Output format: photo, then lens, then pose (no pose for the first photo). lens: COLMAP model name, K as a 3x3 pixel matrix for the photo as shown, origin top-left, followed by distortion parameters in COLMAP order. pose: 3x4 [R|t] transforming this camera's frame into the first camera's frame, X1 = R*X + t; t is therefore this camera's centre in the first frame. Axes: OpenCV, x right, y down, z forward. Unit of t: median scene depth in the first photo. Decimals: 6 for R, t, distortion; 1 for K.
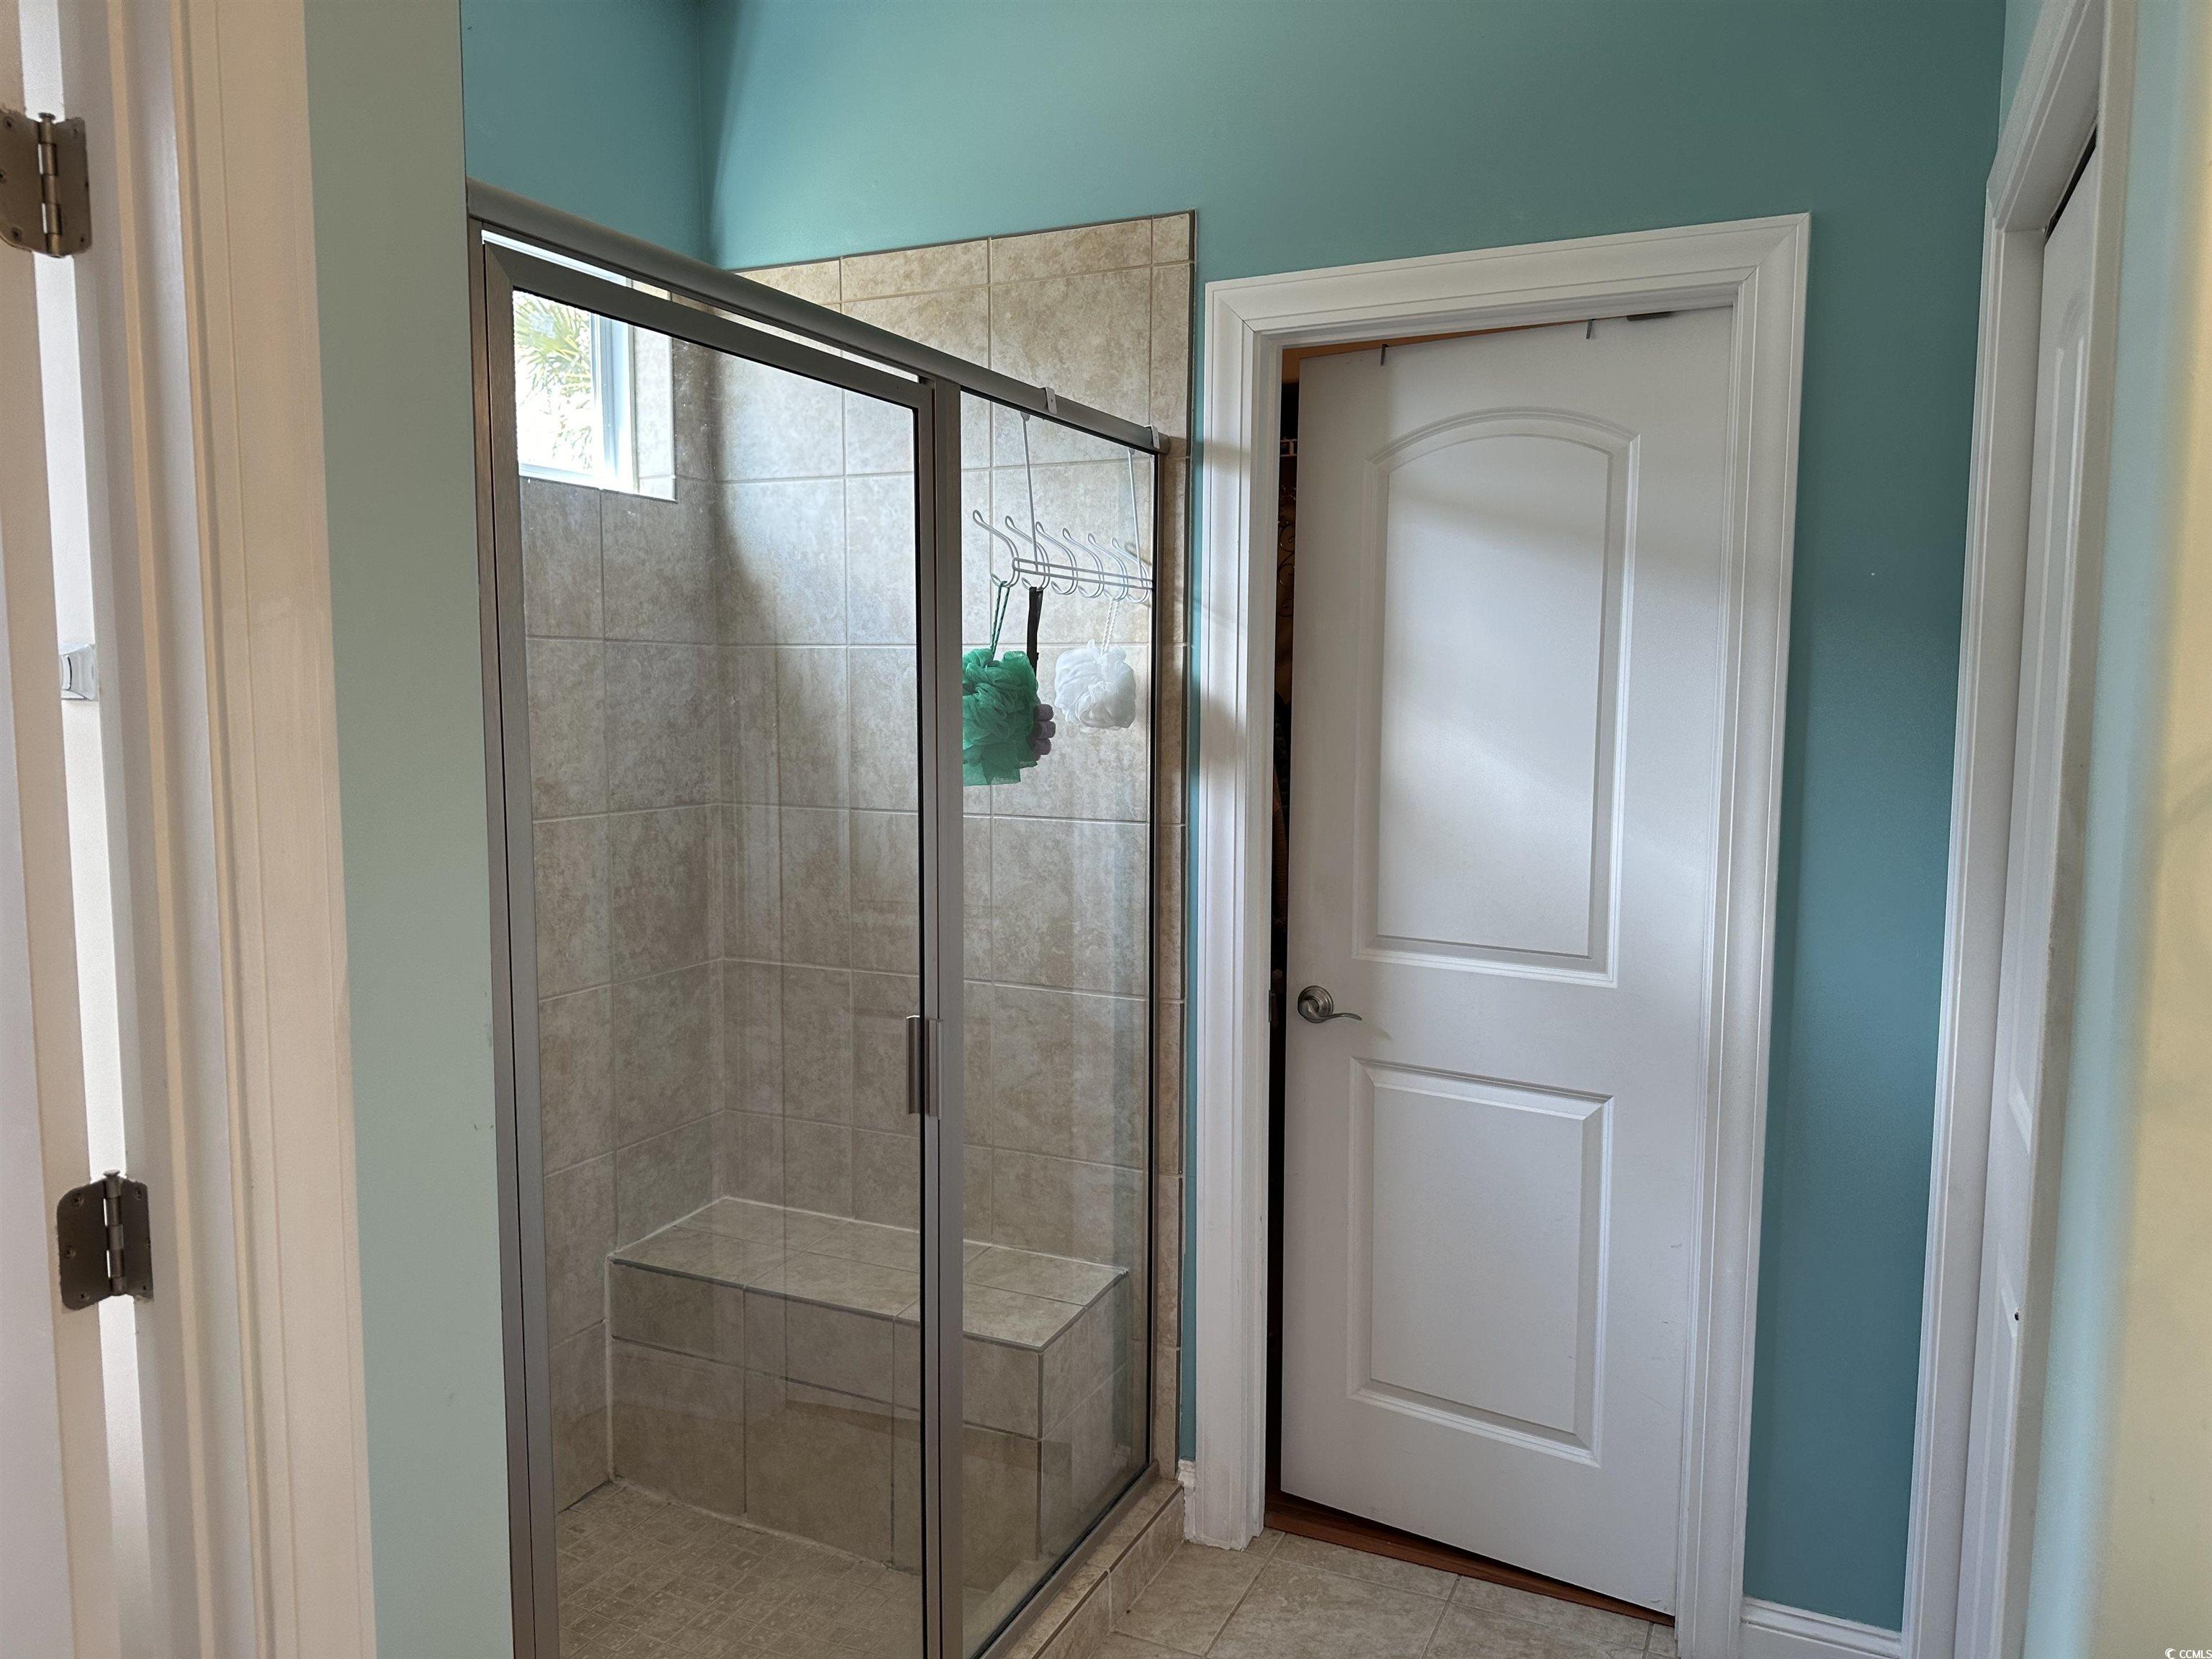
lens RADIAL K [[1545.5, 0, 1110.5], [0, 1545.5, 833.9], [0, 0, 1]] dist [0.074974, -0.093119]
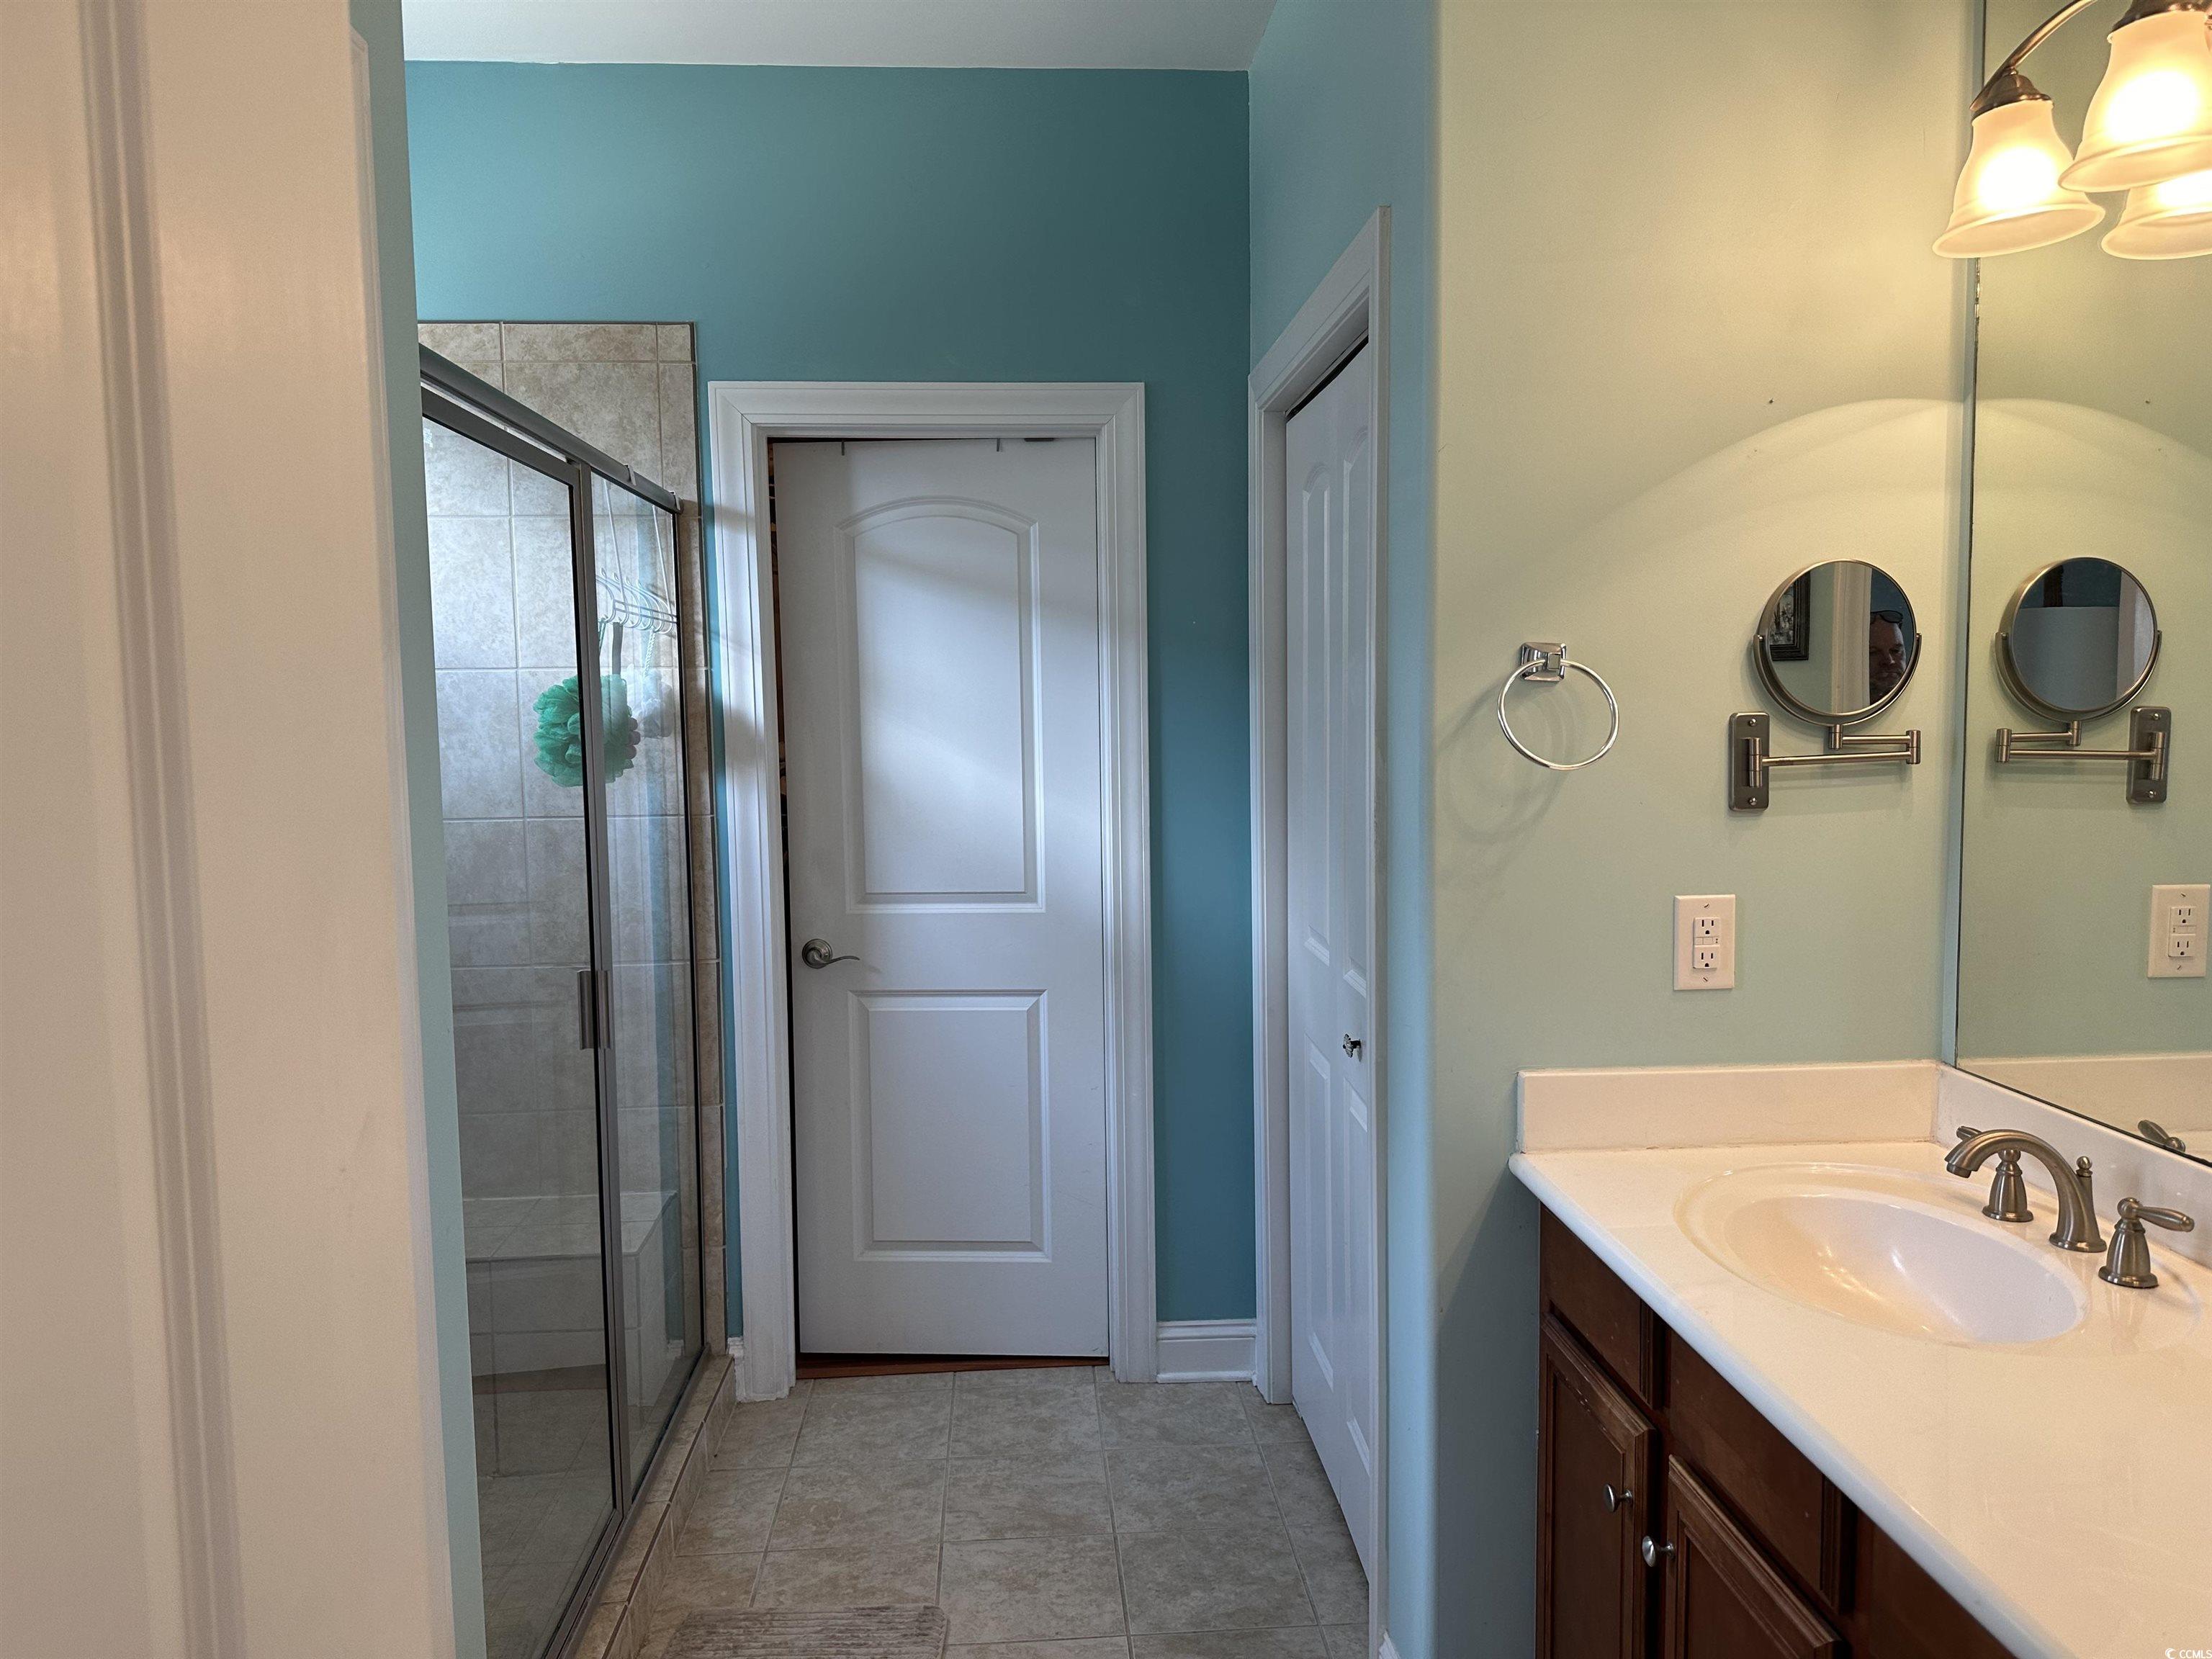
lens RADIAL K [[1545.5, 0, 1105.8], [0, 1545.5, 813.0], [0, 0, 1]] dist [0.074974, -0.093119]
pose [[0.876463, -0.051583, 0.478698, -0.270972], [0.065099, 0.997811, -0.011672, 0.027369], [-0.477048, 0.041393, 0.877902, -0.233265]]
